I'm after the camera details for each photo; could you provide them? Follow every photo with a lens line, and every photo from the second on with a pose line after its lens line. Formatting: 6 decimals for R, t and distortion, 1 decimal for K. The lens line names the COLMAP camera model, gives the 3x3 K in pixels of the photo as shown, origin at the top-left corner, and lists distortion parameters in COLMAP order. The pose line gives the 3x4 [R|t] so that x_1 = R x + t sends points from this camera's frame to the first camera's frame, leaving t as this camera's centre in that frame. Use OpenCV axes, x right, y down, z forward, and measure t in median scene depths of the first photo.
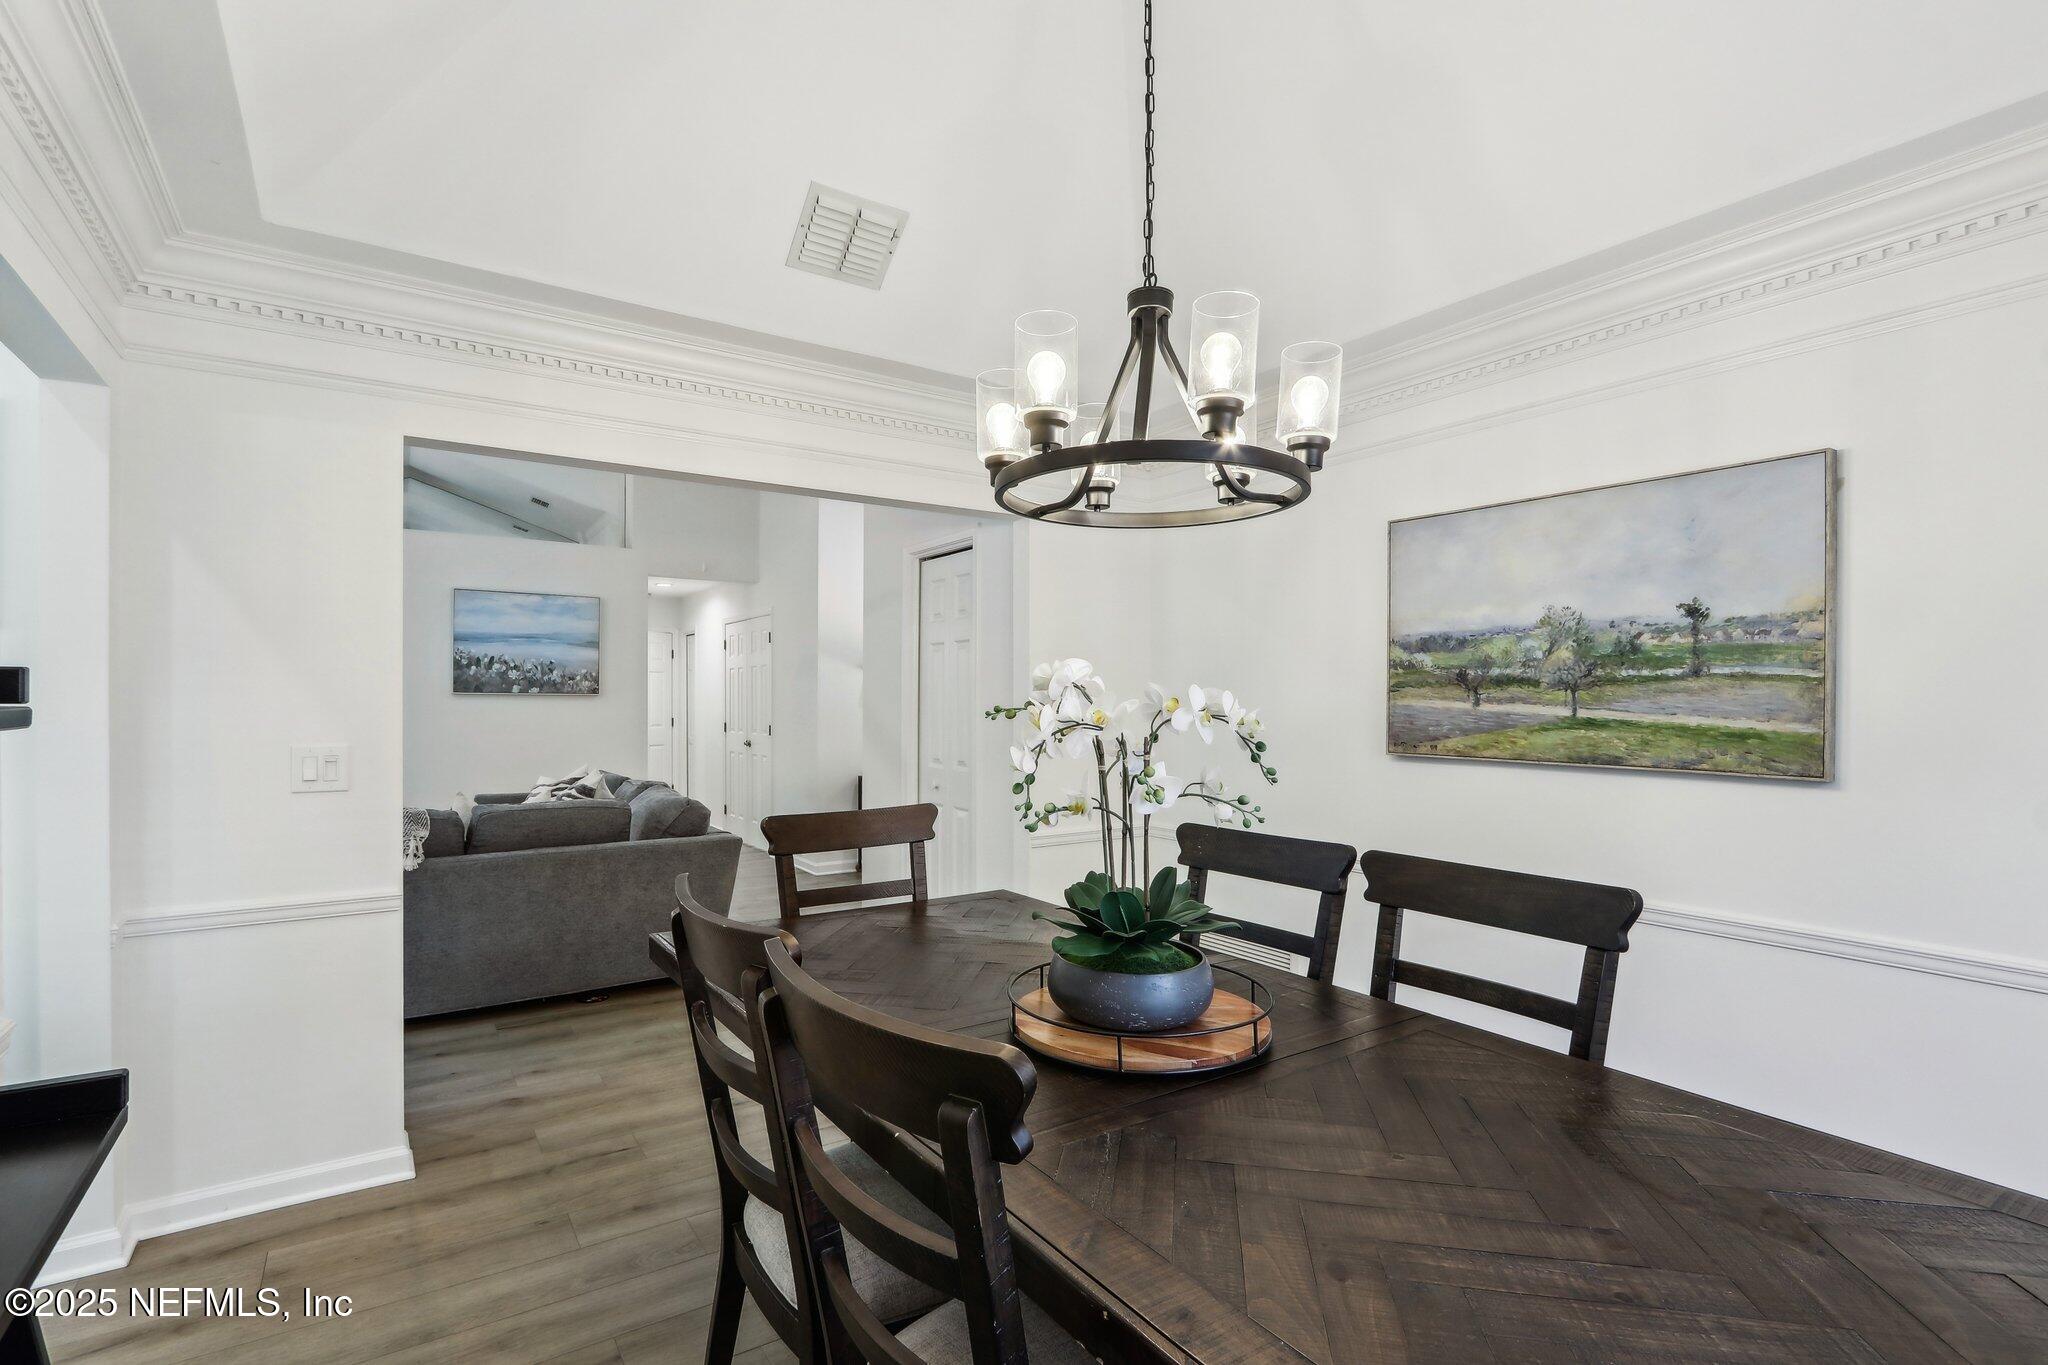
lens RADIAL K [[974.1, 0, 1024.0], [0, 974.1, 694.8], [0, 0, 1]] dist [0.000828, -0.000676]
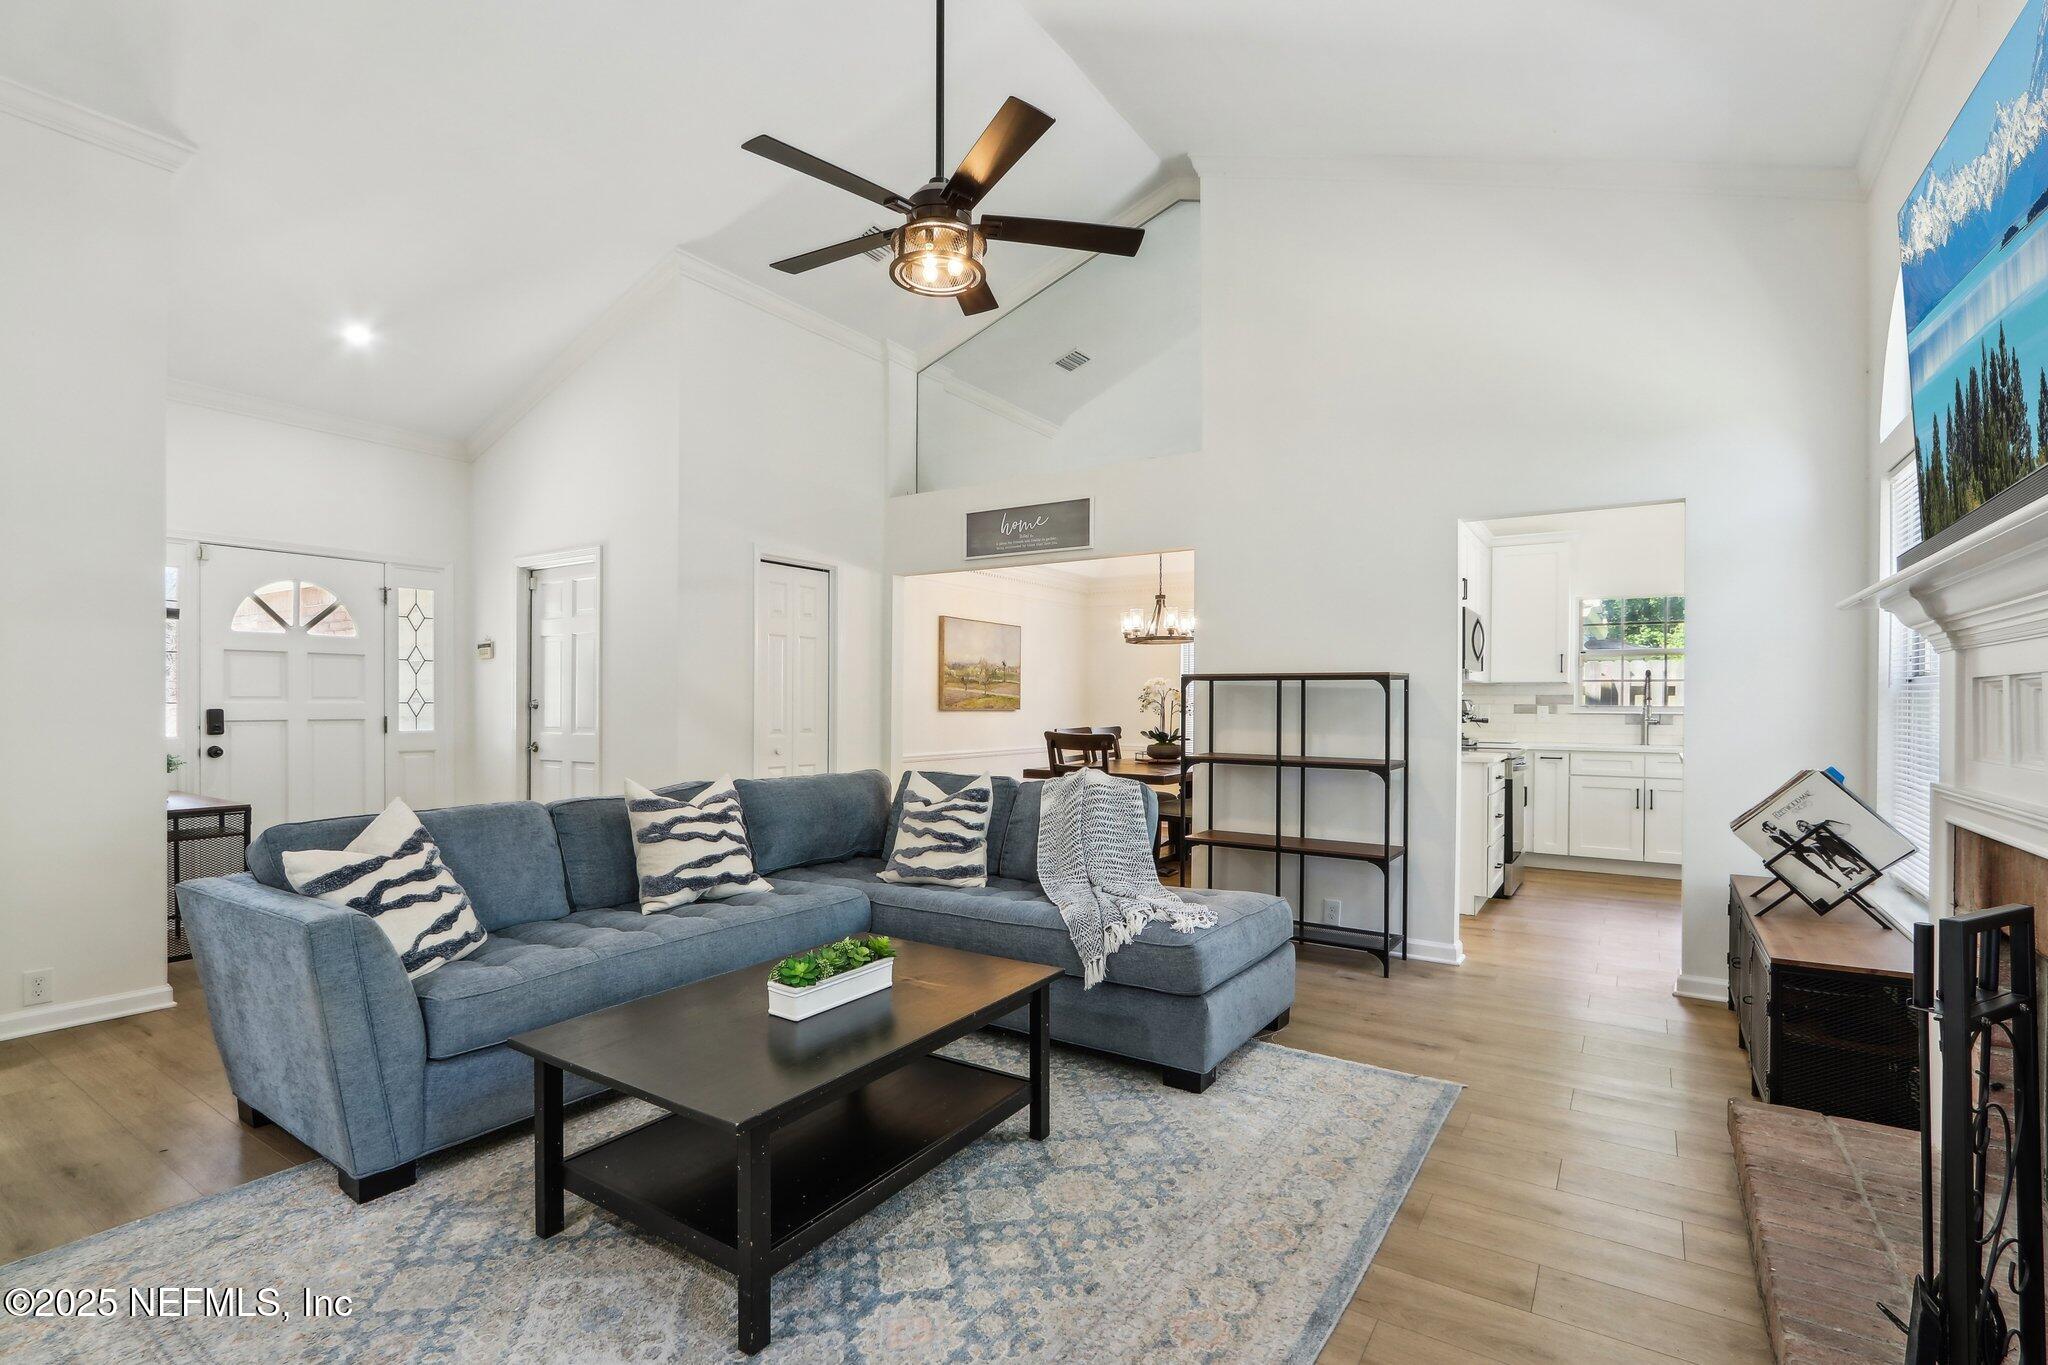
lens RADIAL K [[974.1, 0, 1017.4], [0, 974.1, 689.7], [0, 0, 1]] dist [0.000828, -0.000676]
pose [[-0.403441, 0.000846, 0.915005, -2.230085], [-0.016951, 0.999821, -0.008398, 0.032224], [-0.914849, -0.018899, -0.403354, 2.075220]]
